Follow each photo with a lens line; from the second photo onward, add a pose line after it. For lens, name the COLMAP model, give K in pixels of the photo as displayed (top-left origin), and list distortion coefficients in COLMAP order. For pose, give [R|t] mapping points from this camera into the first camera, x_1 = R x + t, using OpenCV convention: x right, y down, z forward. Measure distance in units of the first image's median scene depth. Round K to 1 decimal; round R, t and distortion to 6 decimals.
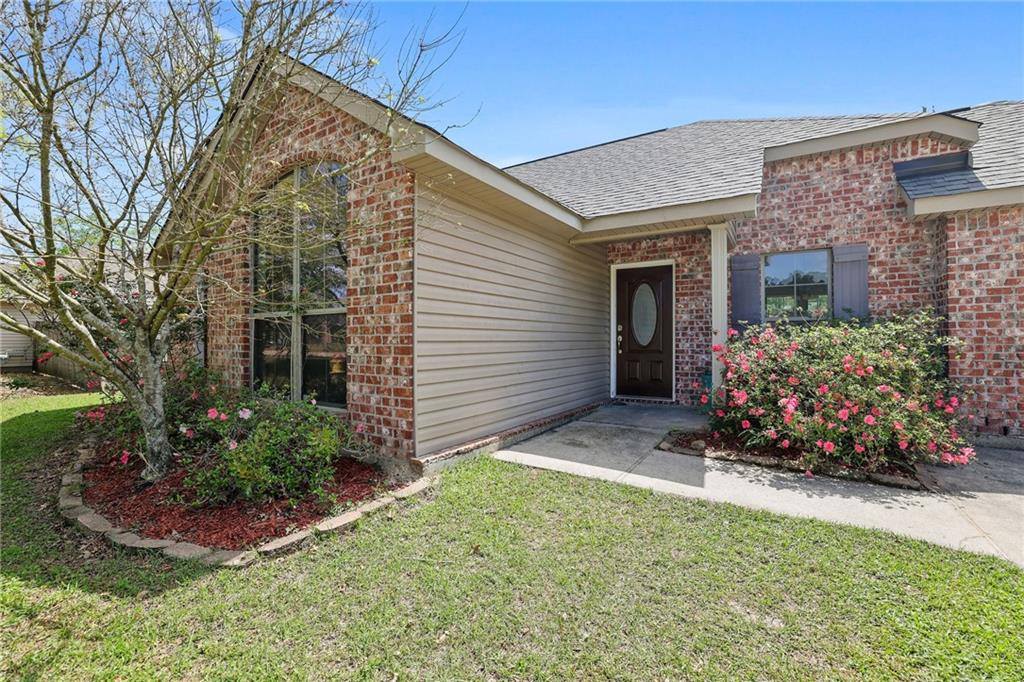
lens RADIAL K [[440.1, 0, 512.0], [0, 440.1, 341.0], [0, 0, 1]] dist [0.000192, 0.000005]
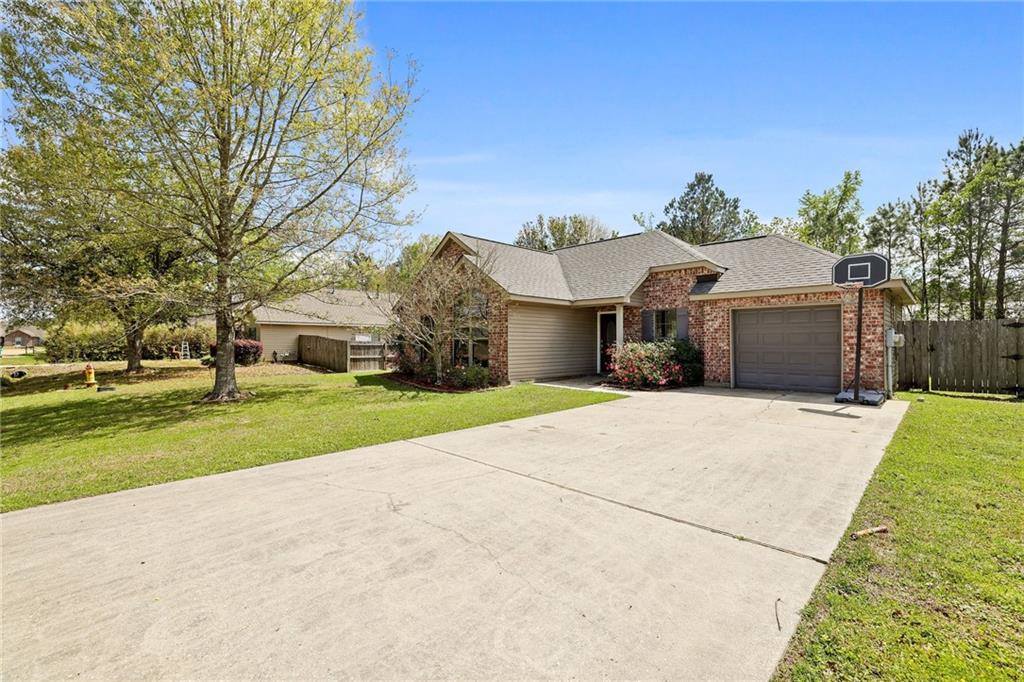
lens RADIAL K [[415.7, 0, 512.0], [0, 415.7, 341.0], [0, 0, 1]] dist [-0.000016, -0.000002]
pose [[0.973680, -0.002379, -0.227907, 0.512479], [0.000668, 0.999971, -0.007585, -0.026545], [0.227919, 0.007233, 0.973653, -2.011530]]
